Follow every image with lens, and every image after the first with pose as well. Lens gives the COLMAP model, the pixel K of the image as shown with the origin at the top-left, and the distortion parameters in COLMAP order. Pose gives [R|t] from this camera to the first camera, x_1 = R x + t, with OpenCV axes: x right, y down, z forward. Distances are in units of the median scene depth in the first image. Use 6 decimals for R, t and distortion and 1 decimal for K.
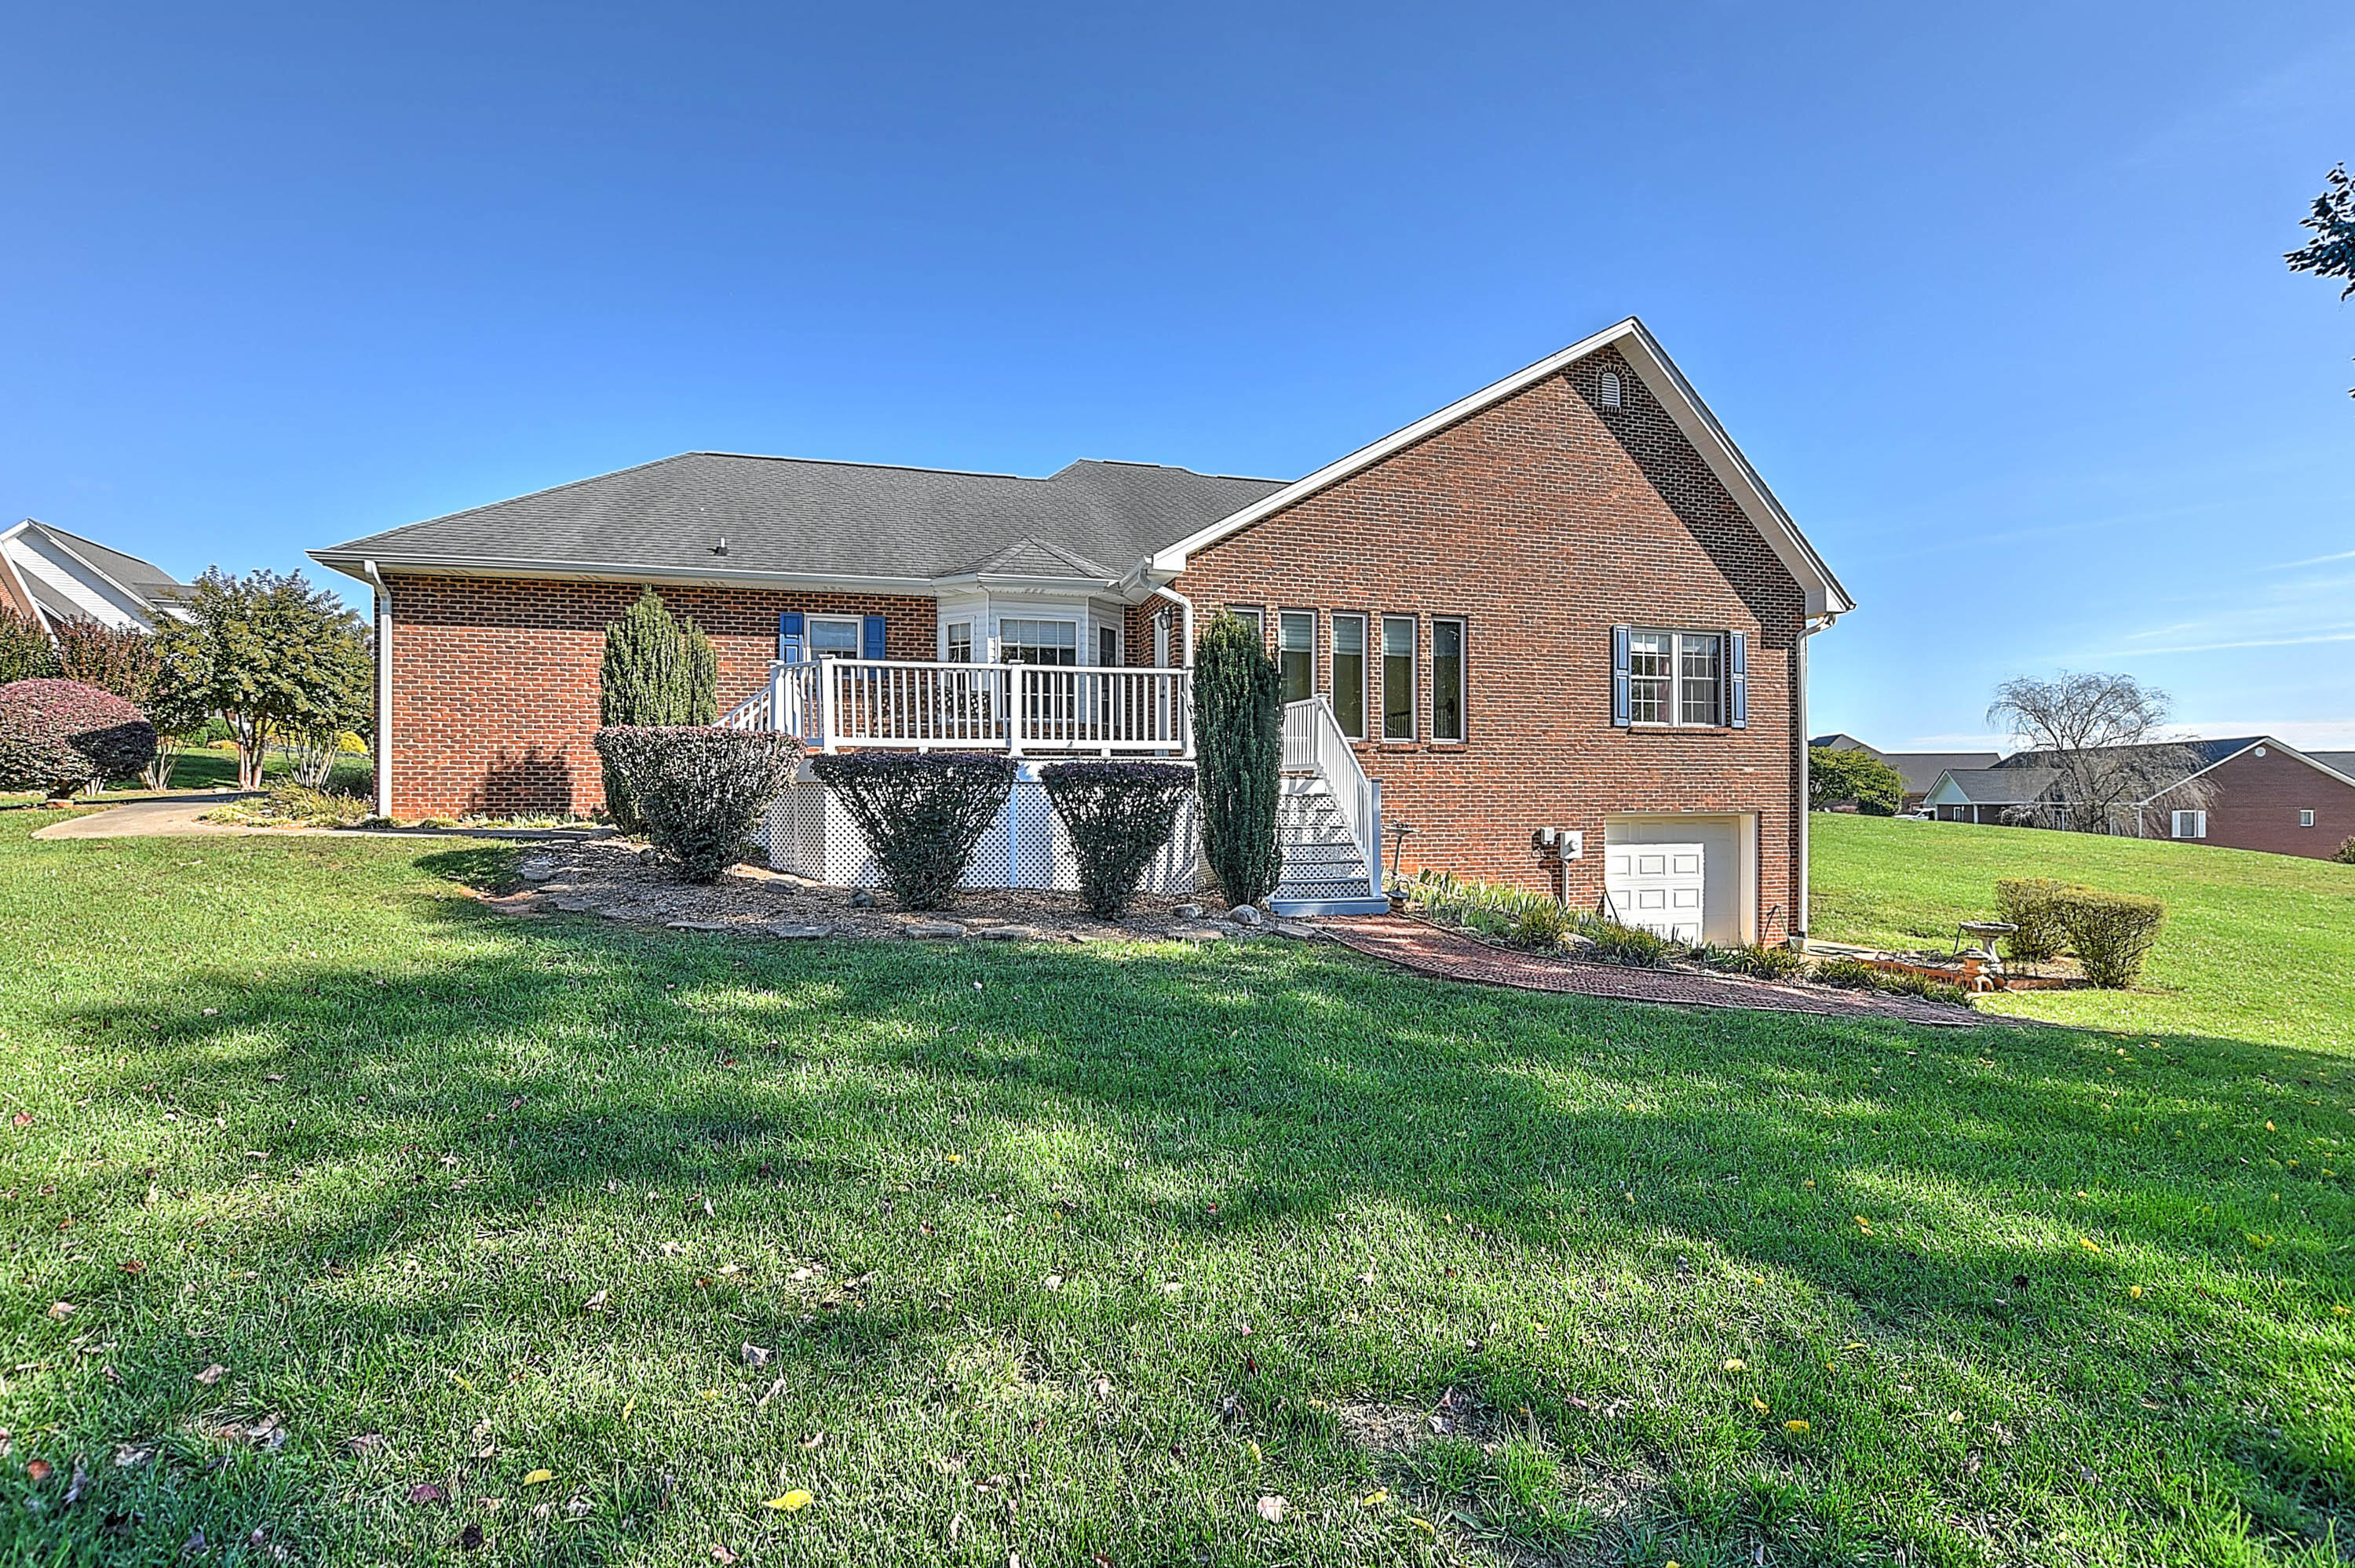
lens RADIAL K [[1040.2, 0, 1173.4], [0, 1040.2, 792.2], [0, 0, 1]] dist [-0.013667, 0.000940]
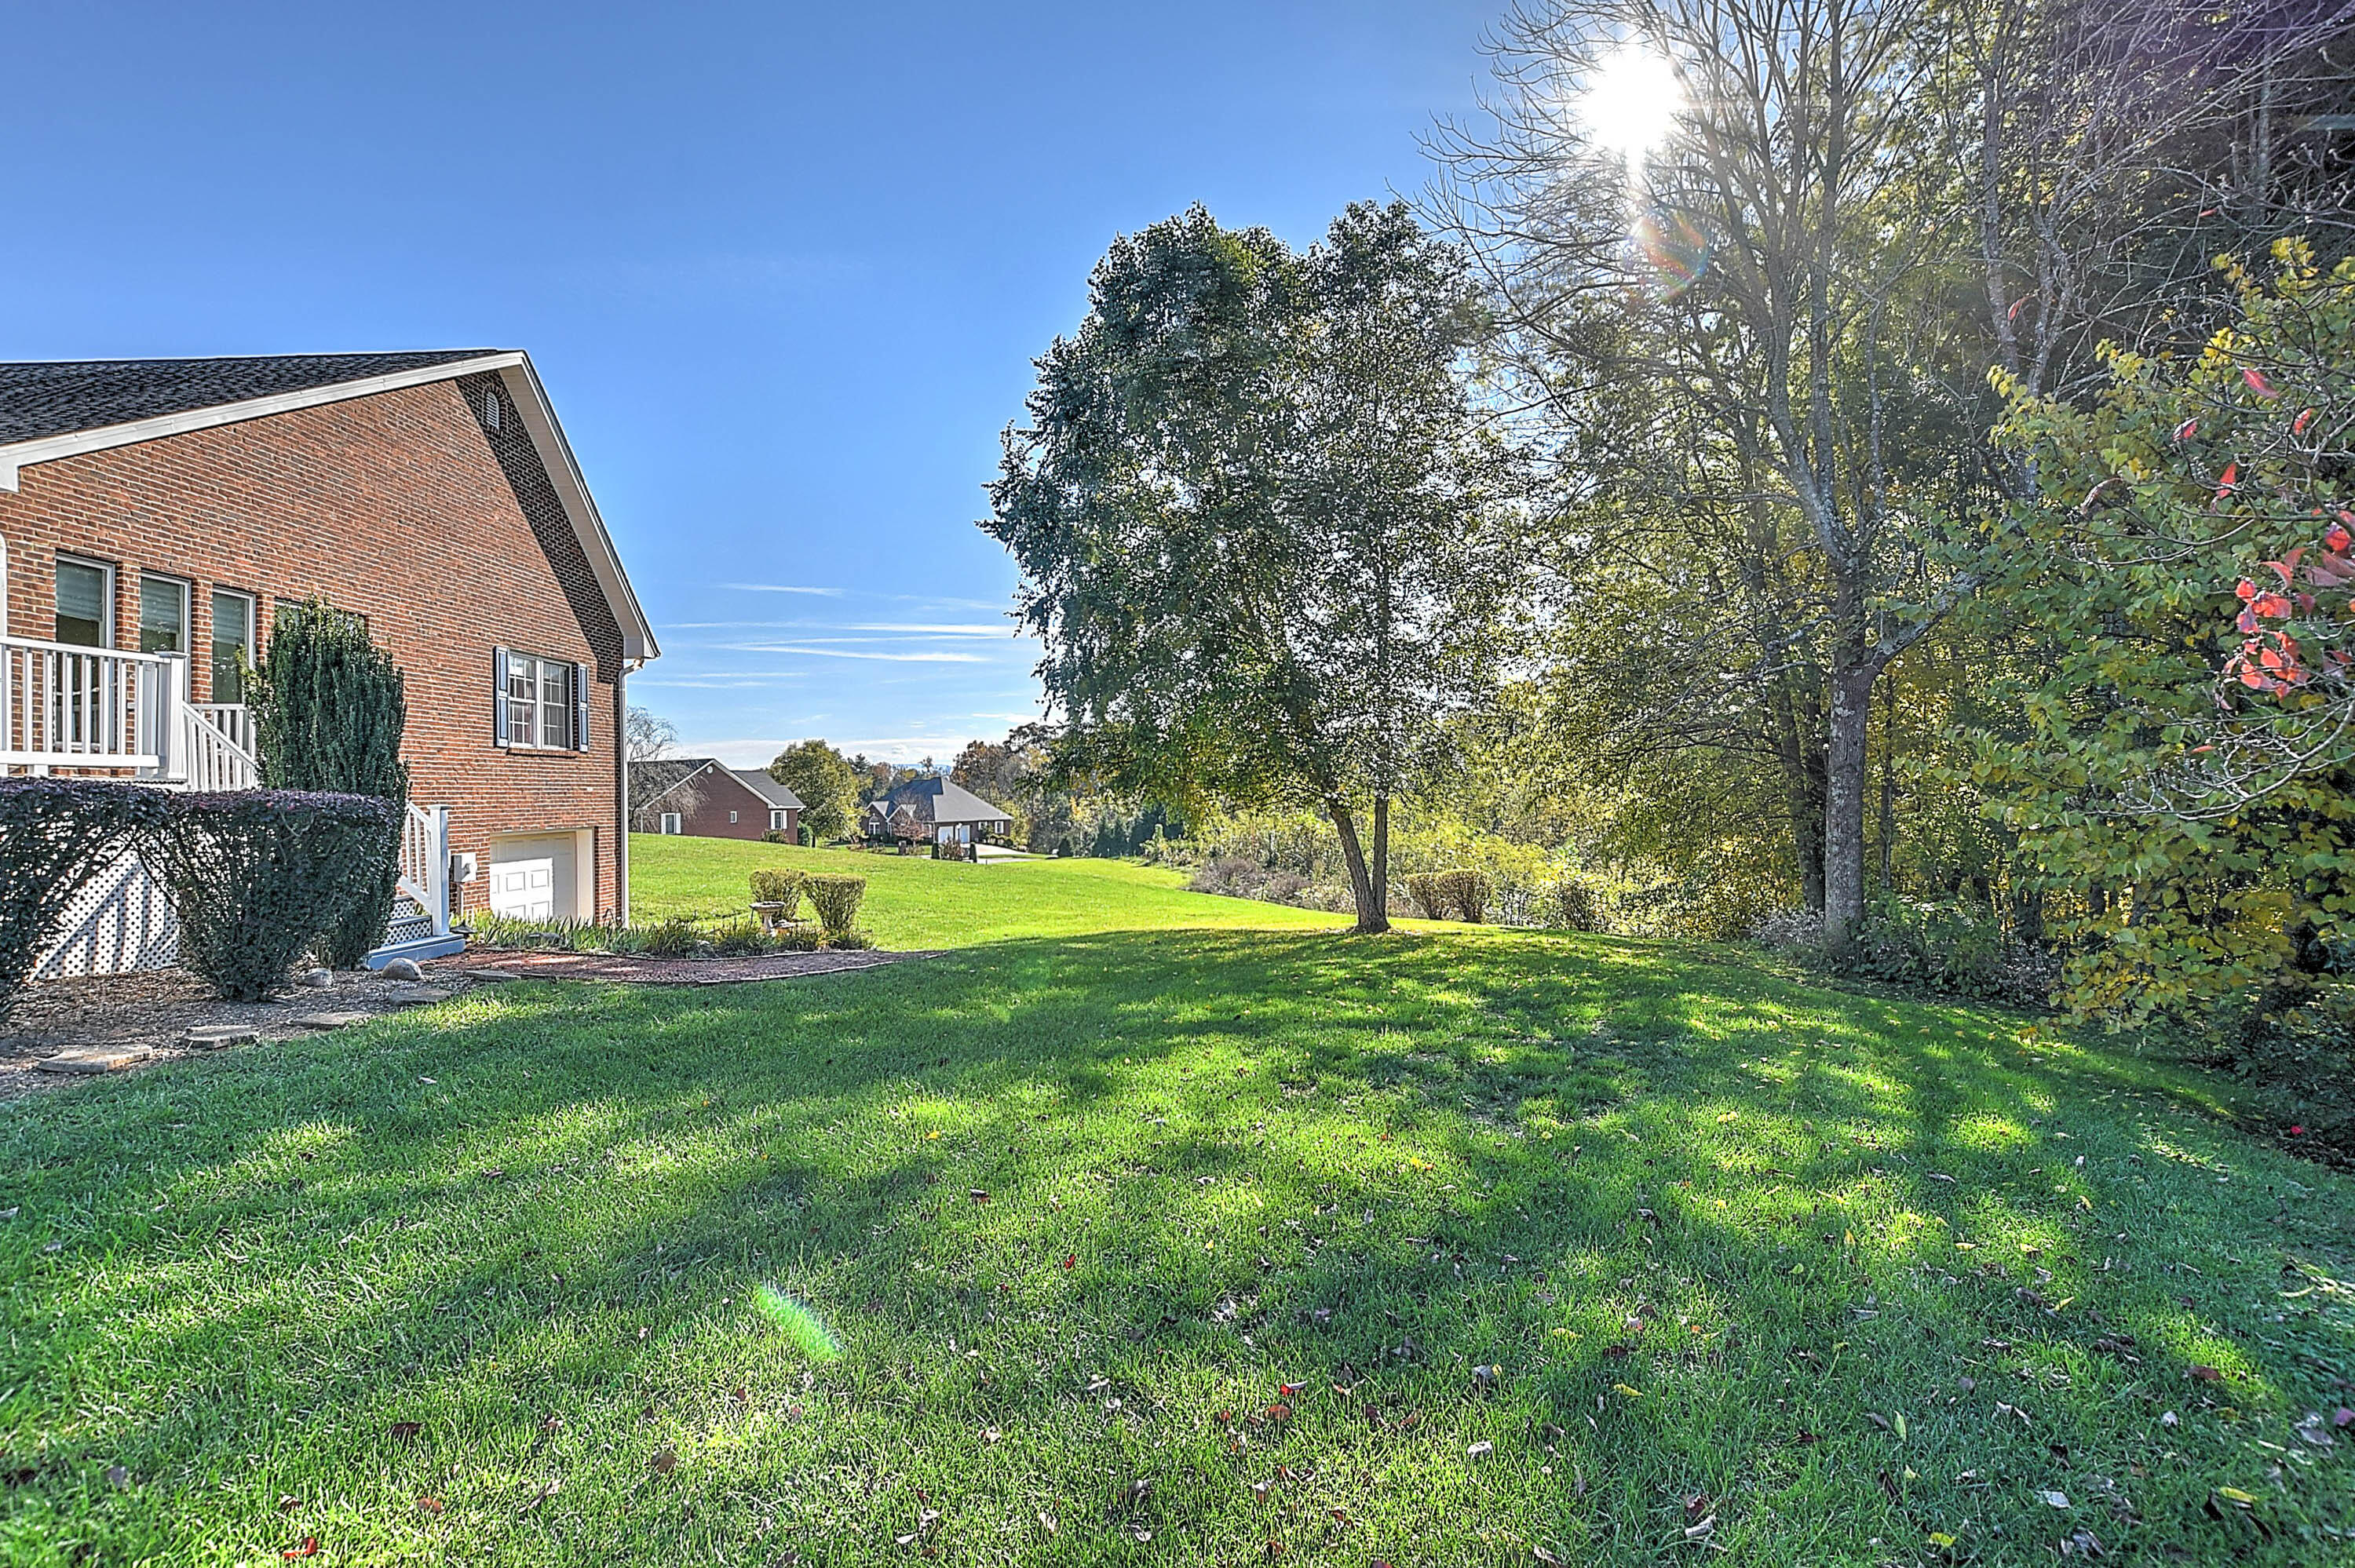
lens RADIAL K [[1040.2, 0, 1171.3], [0, 1040.2, 785.7], [0, 0, 1]] dist [-0.013667, 0.000940]
pose [[0.262069, 0.006968, 0.965024, -0.368553], [0.001413, 0.999970, -0.007604, -0.016643], [-0.965048, 0.003357, 0.262051, 0.105075]]
